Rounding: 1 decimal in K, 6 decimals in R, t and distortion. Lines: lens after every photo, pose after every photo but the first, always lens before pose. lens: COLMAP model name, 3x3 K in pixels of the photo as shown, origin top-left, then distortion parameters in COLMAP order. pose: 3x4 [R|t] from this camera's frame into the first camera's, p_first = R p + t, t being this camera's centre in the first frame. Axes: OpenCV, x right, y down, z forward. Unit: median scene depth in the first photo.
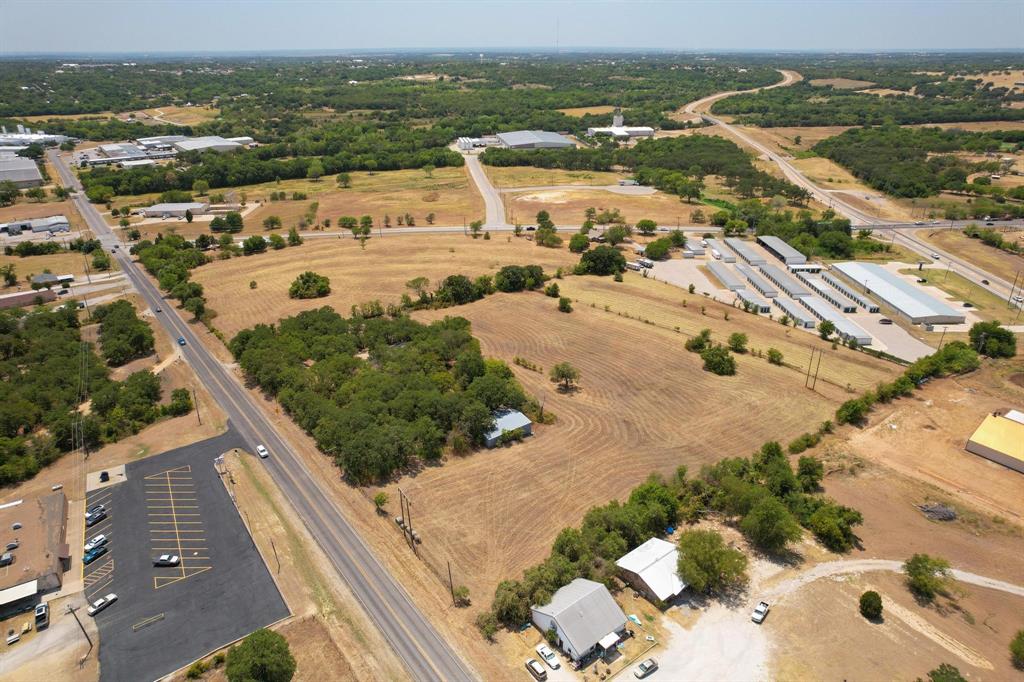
lens RADIAL K [[654.2, 0, 515.1], [0, 654.2, 340.4], [0, 0, 1]] dist [-0.080317, 0.074110]
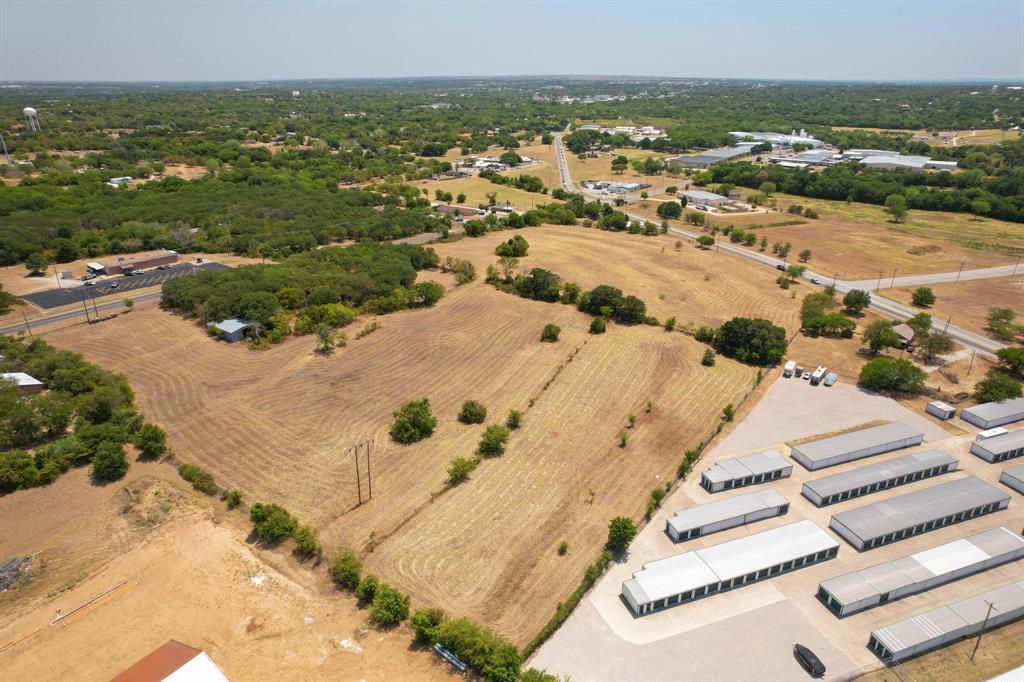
lens RADIAL K [[654.2, 0, 515.1], [0, 654.2, 340.4], [0, 0, 1]] dist [-0.080317, 0.074110]
pose [[0.305720, 0.364777, -0.879473, 0.822285], [-0.400847, 0.887160, 0.228623, -0.227122], [0.863630, 0.282640, 0.417443, 0.650906]]
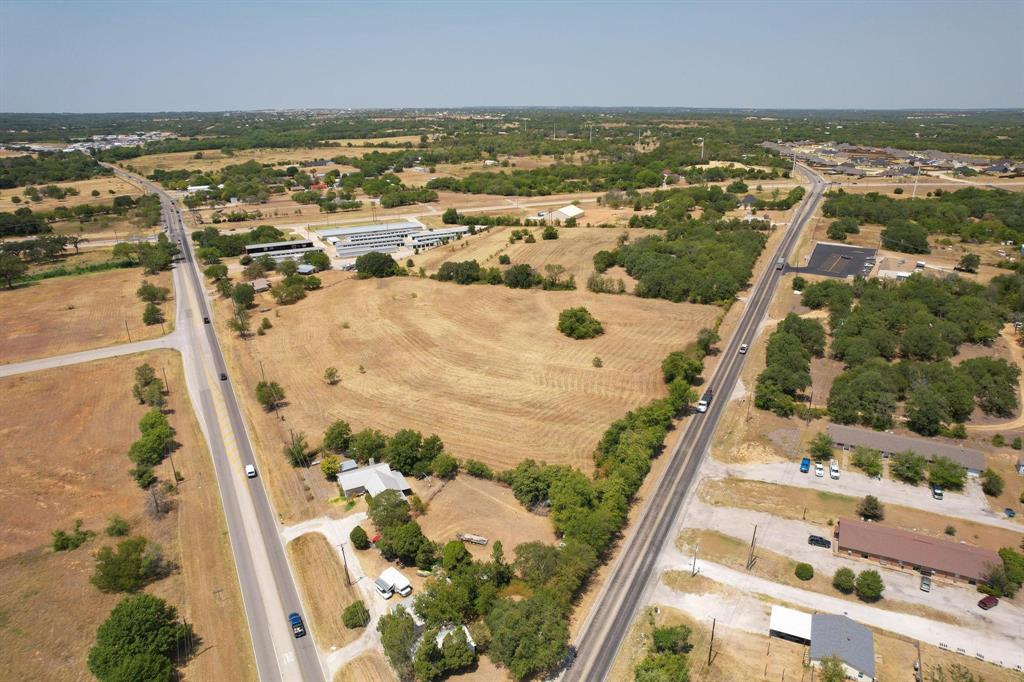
lens RADIAL K [[654.2, 0, 515.1], [0, 654.2, 340.4], [0, 0, 1]] dist [-0.080317, 0.074110]
pose [[-0.440693, -0.305677, 0.844009, -1.128685], [0.383621, 0.785917, 0.484942, -0.571115], [-0.811557, 0.537490, -0.229084, 1.436961]]
